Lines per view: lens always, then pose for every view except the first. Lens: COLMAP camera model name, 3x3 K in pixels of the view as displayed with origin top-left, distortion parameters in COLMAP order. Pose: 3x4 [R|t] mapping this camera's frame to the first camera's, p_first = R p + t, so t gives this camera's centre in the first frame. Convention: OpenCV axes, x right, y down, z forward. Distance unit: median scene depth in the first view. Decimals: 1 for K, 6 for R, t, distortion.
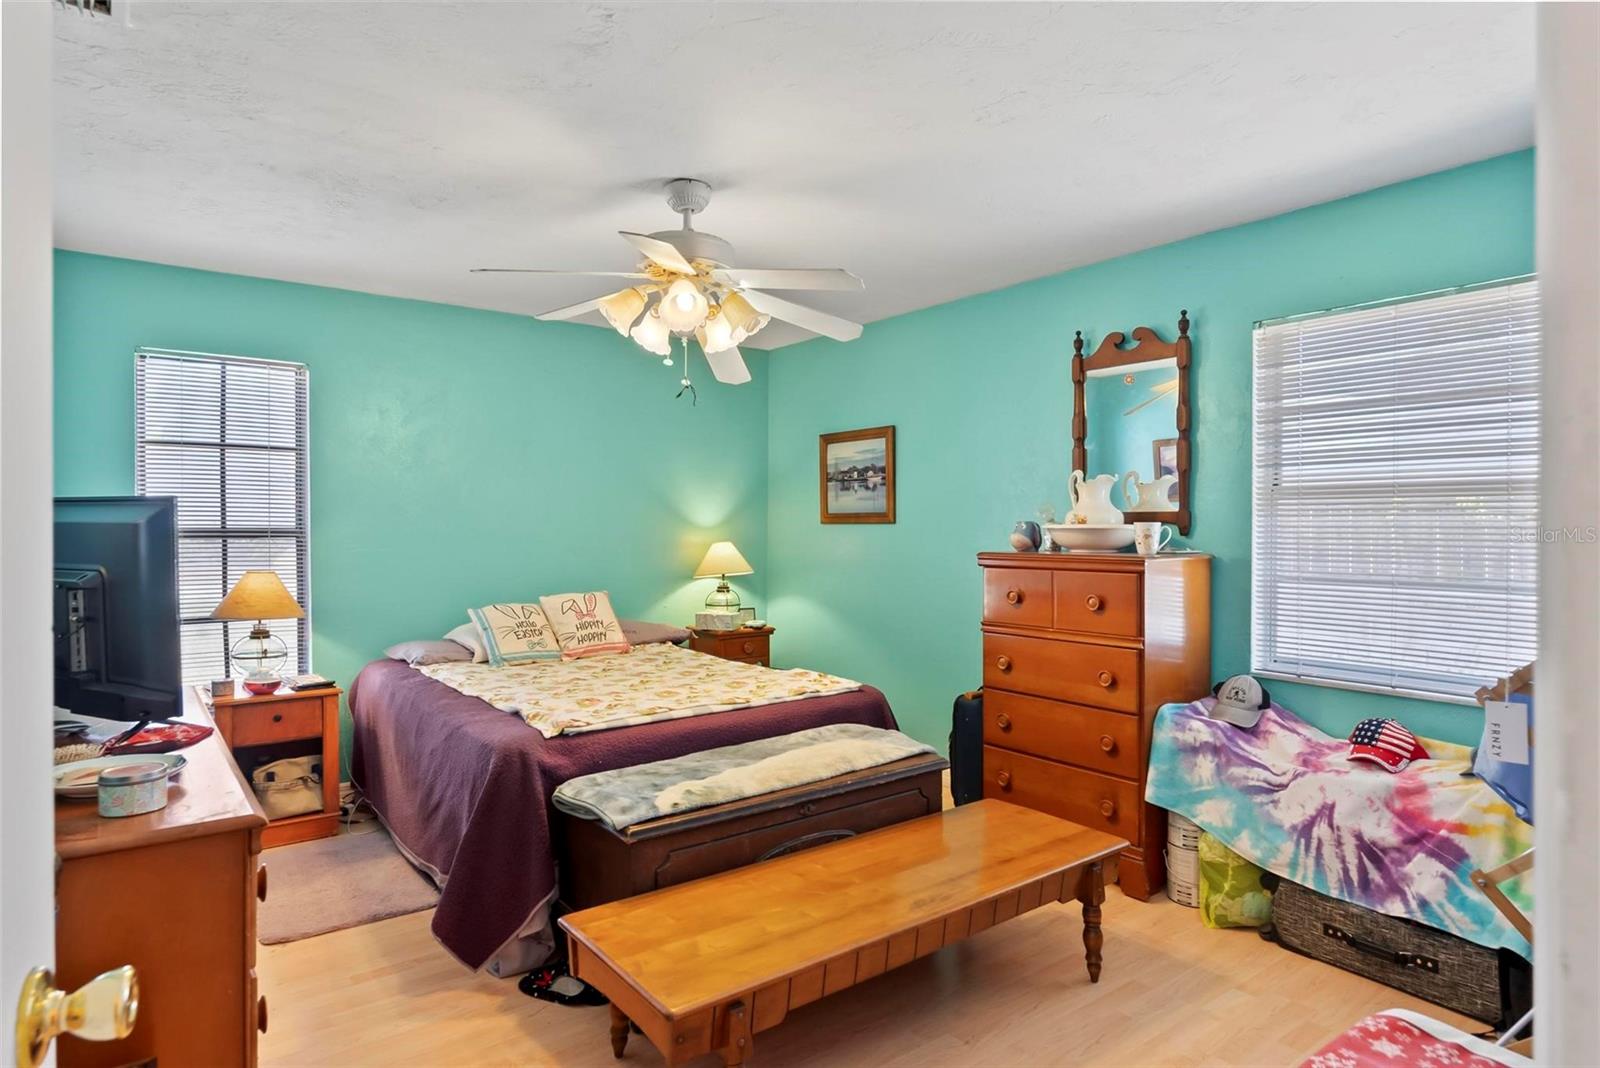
lens RADIAL K [[920.3, 0, 800.6], [0, 920.3, 535.0], [0, 0, 1]] dist [-0.002687, -0.000267]
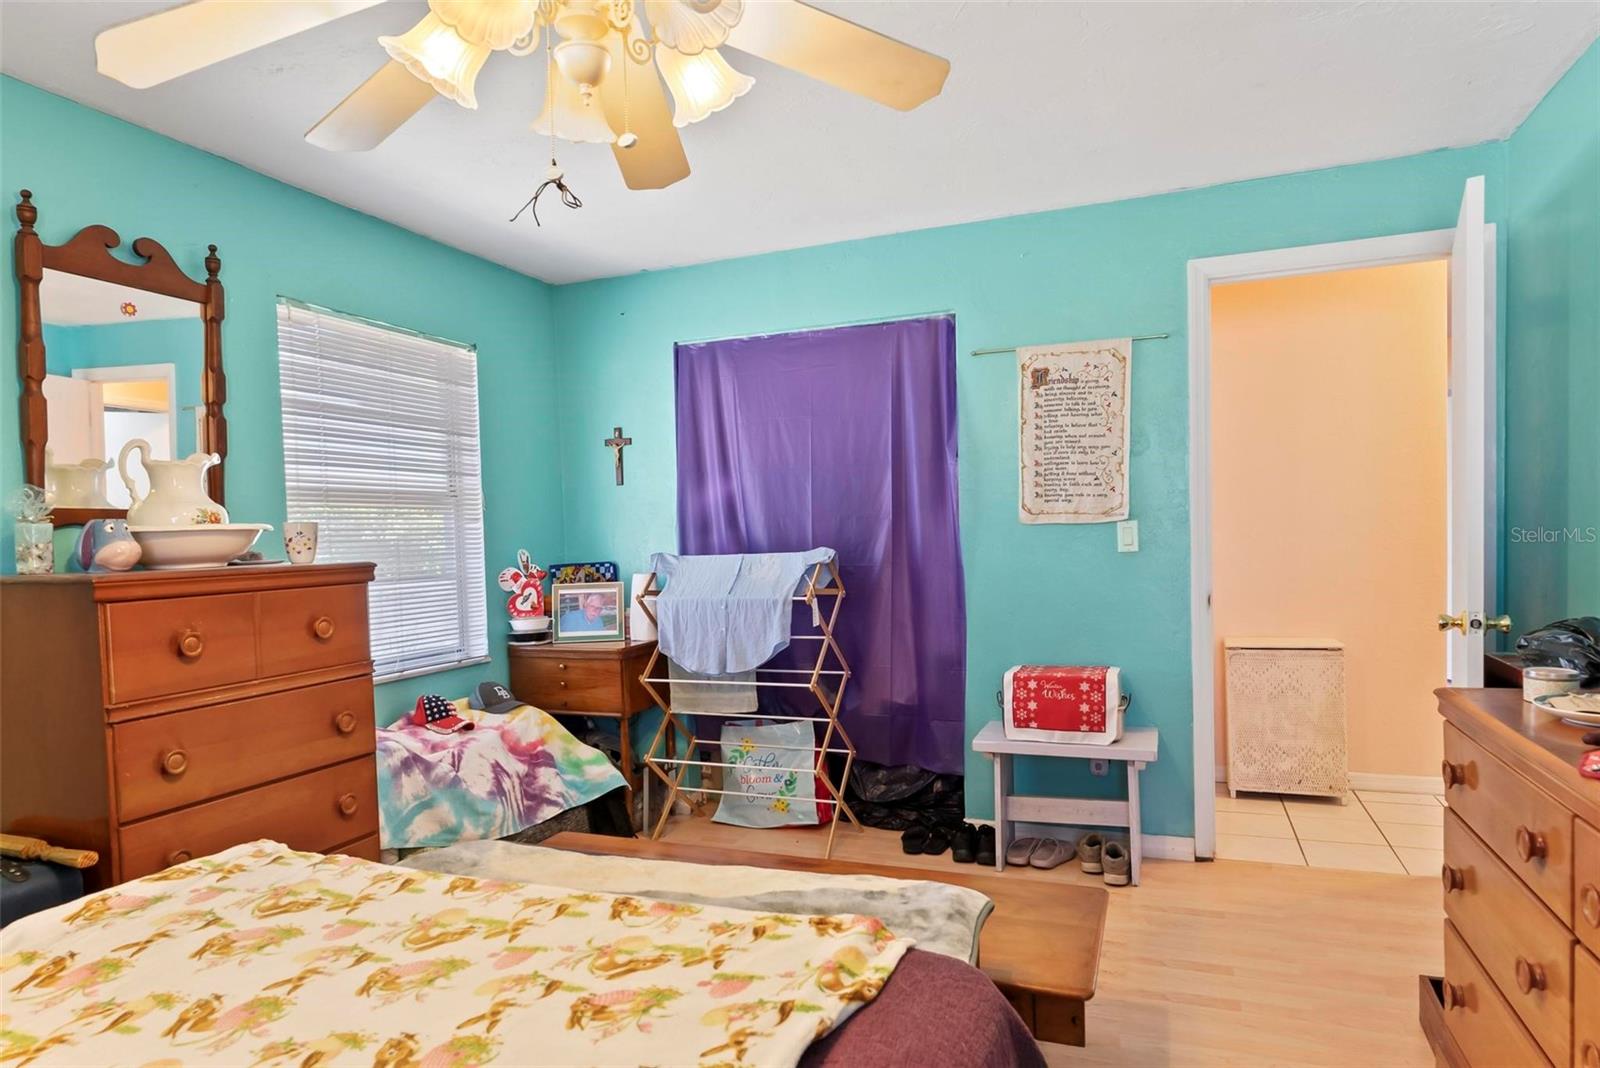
lens RADIAL K [[920.3, 0, 800.6], [0, 920.3, 535.0], [0, 0, 1]] dist [-0.002687, -0.000267]
pose [[-0.518173, -0.004855, 0.855262, -0.529291], [0.016885, 0.999731, 0.015904, -0.008877], [-0.855109, 0.022682, -0.517952, 1.062612]]
